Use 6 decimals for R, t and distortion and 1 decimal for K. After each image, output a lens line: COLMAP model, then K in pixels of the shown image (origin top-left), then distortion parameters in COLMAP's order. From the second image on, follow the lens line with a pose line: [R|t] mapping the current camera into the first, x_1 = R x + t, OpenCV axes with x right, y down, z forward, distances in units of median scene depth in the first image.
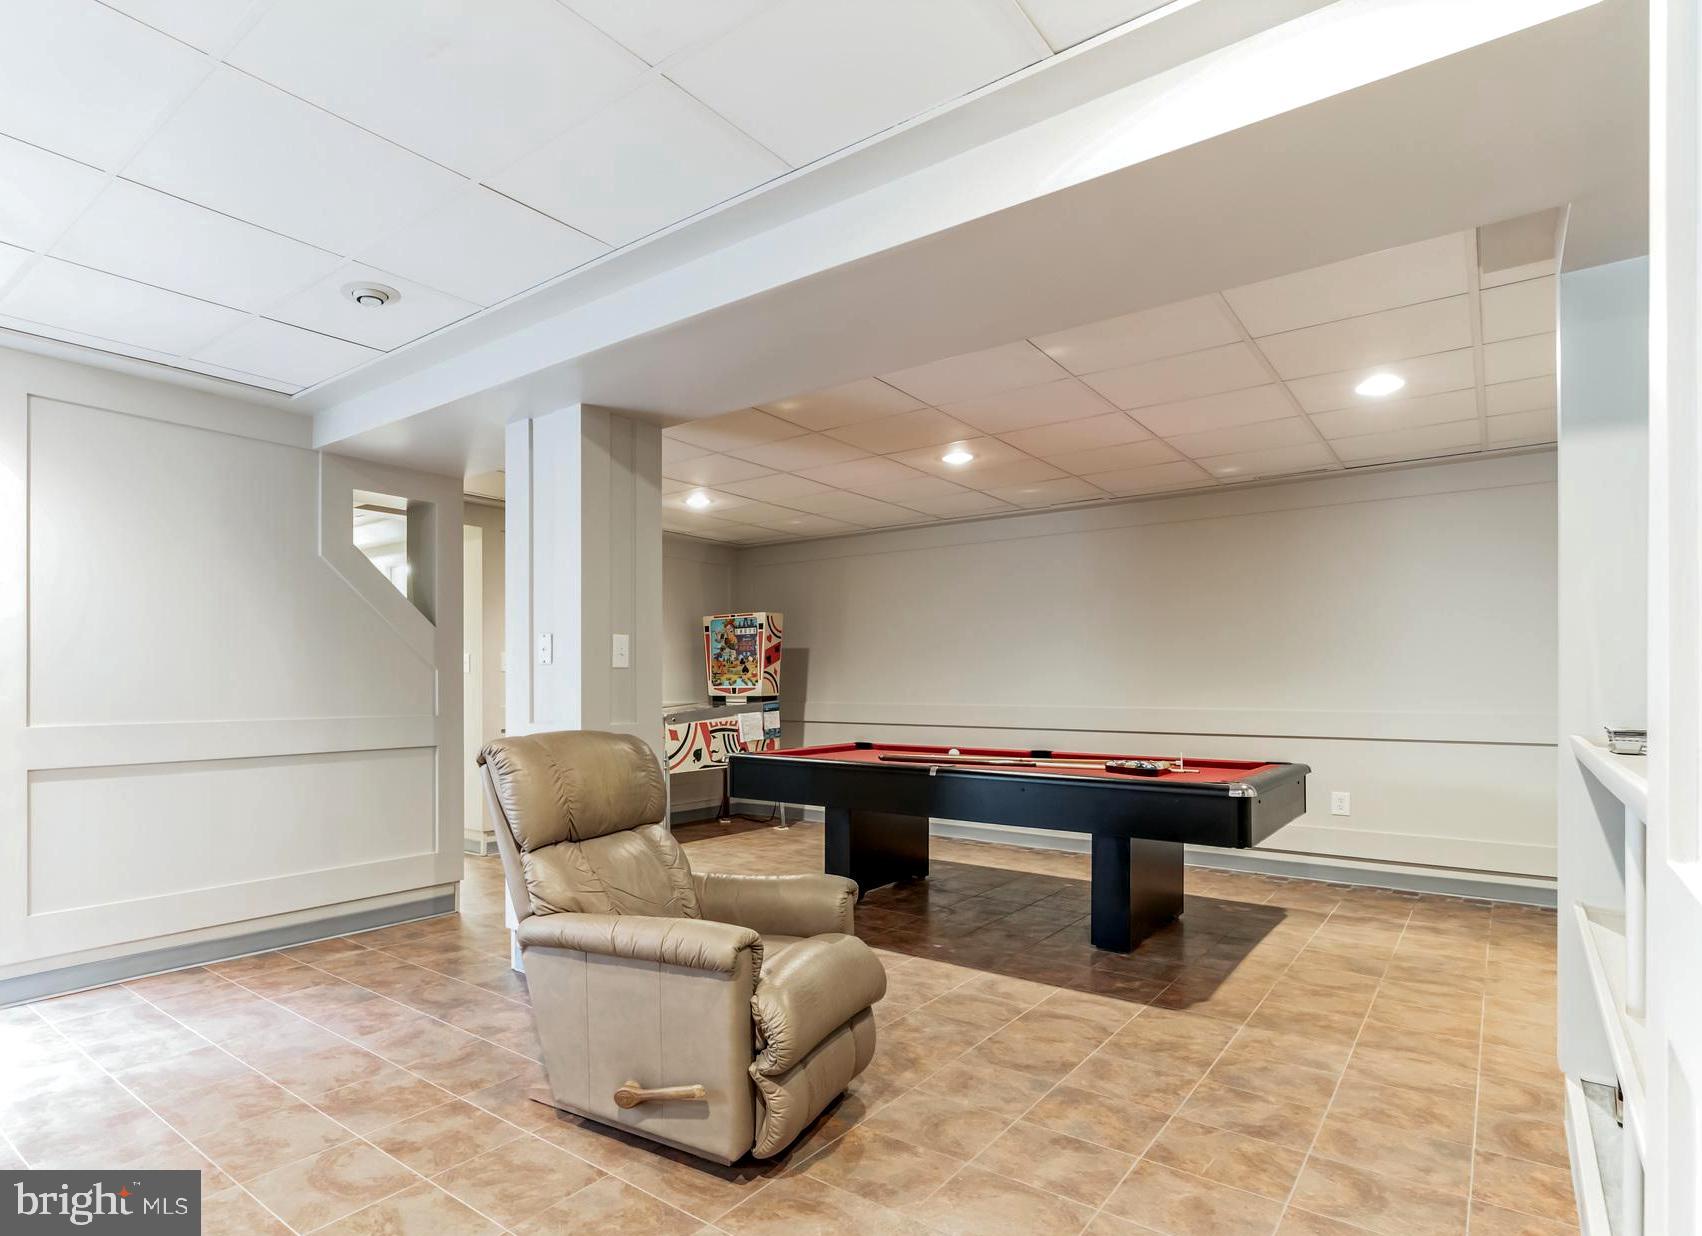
lens RADIAL K [[904.5, 0, 733.9], [0, 904.5, 686.4], [0, 0, 1]] dist [0.002789, -0.000093]
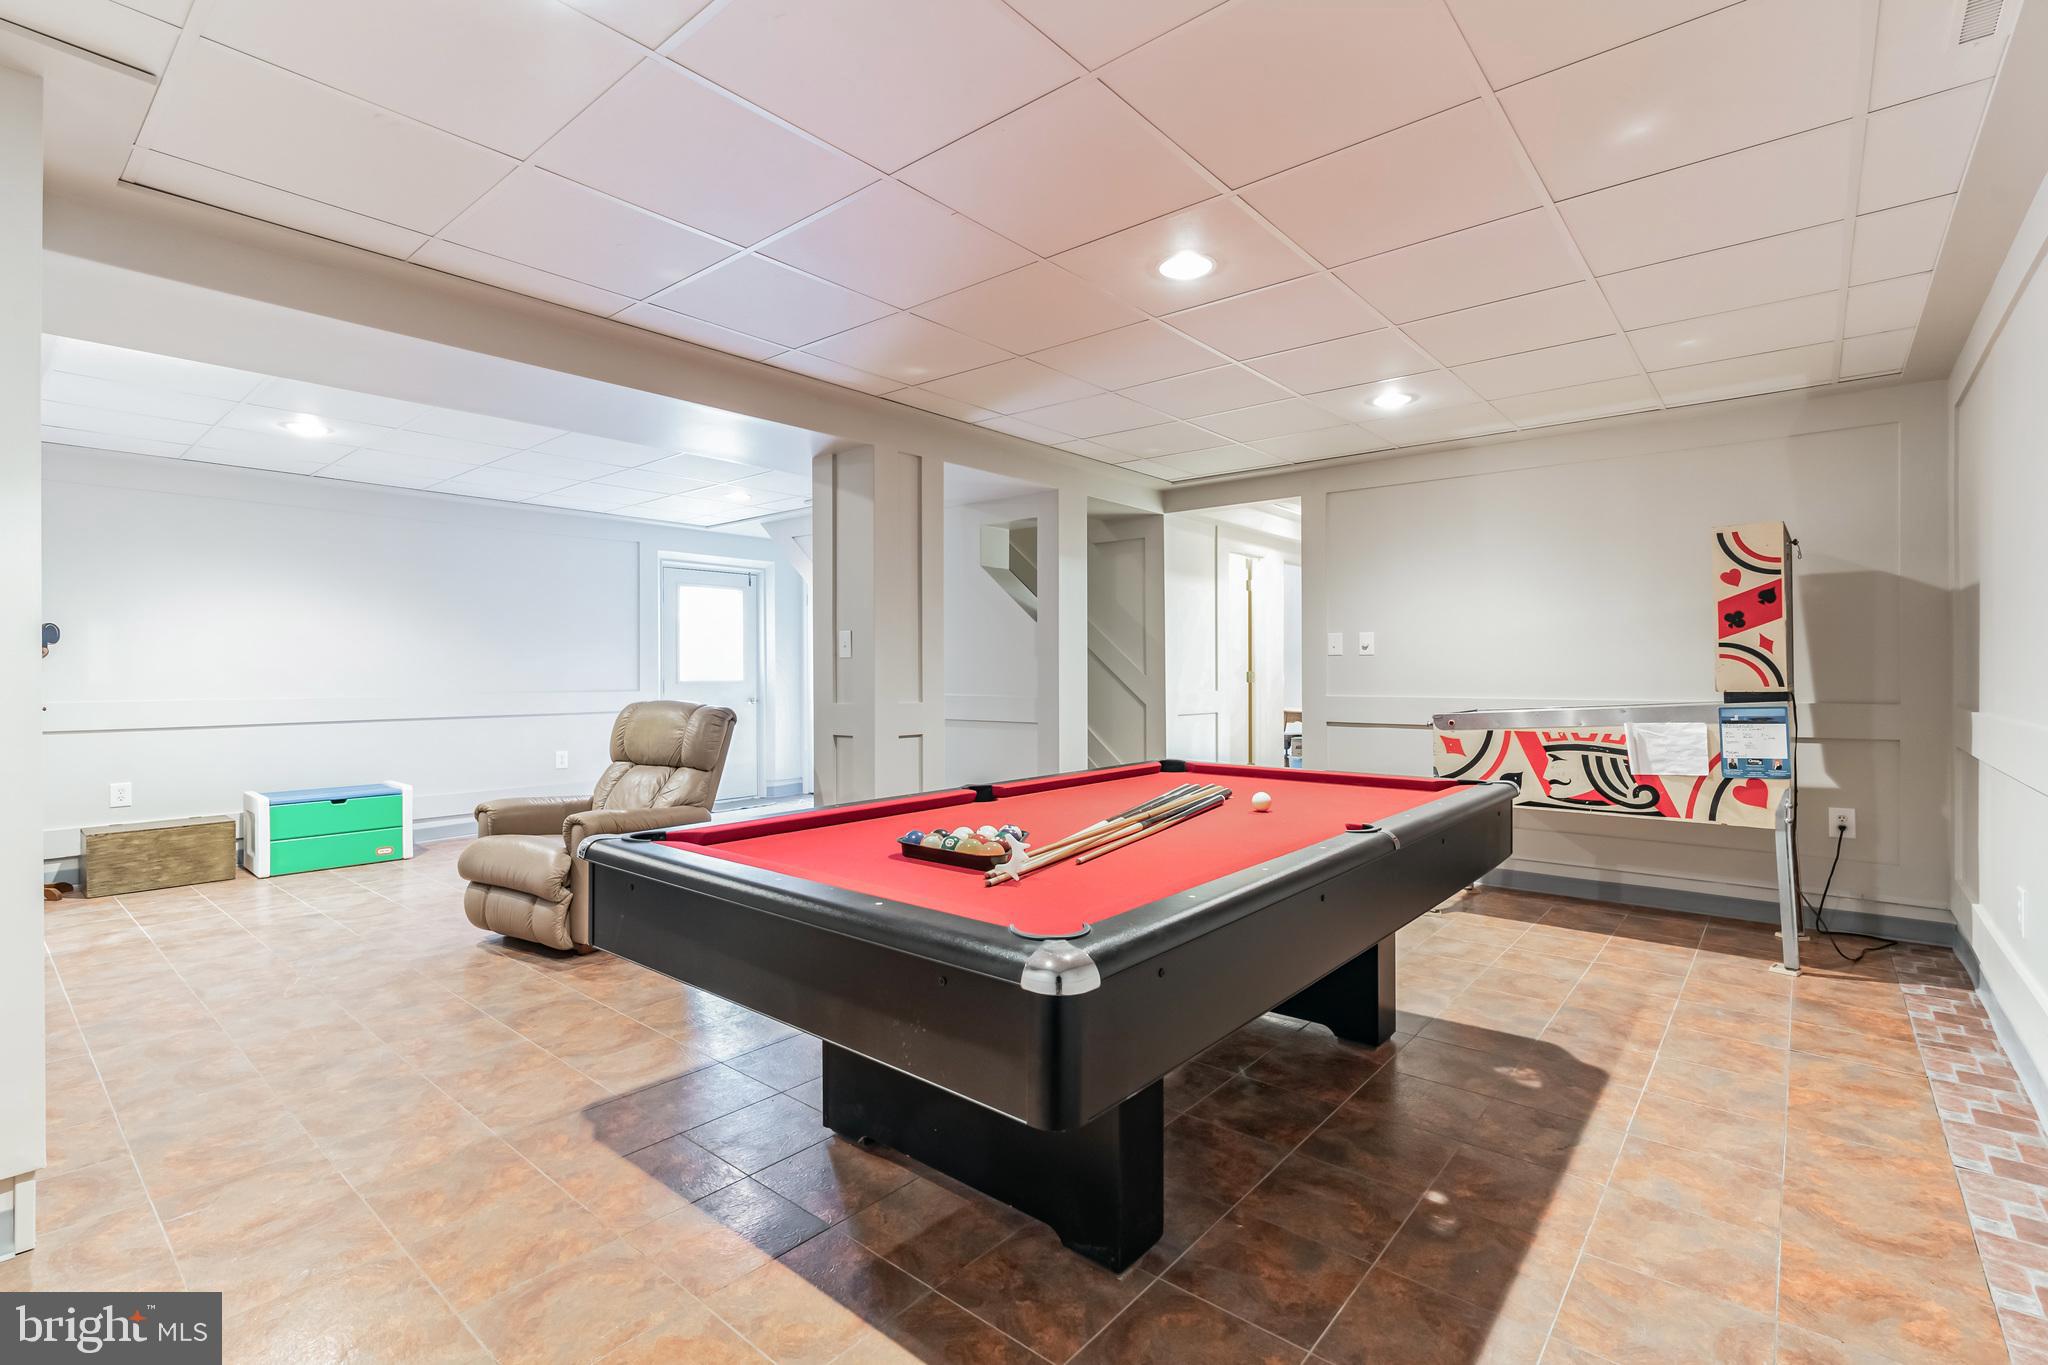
lens RADIAL K [[940.3, 0, 1019.2], [0, 940.3, 674.4], [0, 0, 1]] dist [-0.010377, 0.003409]
pose [[-0.002528, 0.003516, -0.999991, 1.305615], [0.002099, 0.999992, 0.003511, -0.004050], [0.999995, -0.002090, -0.002535, 1.408780]]
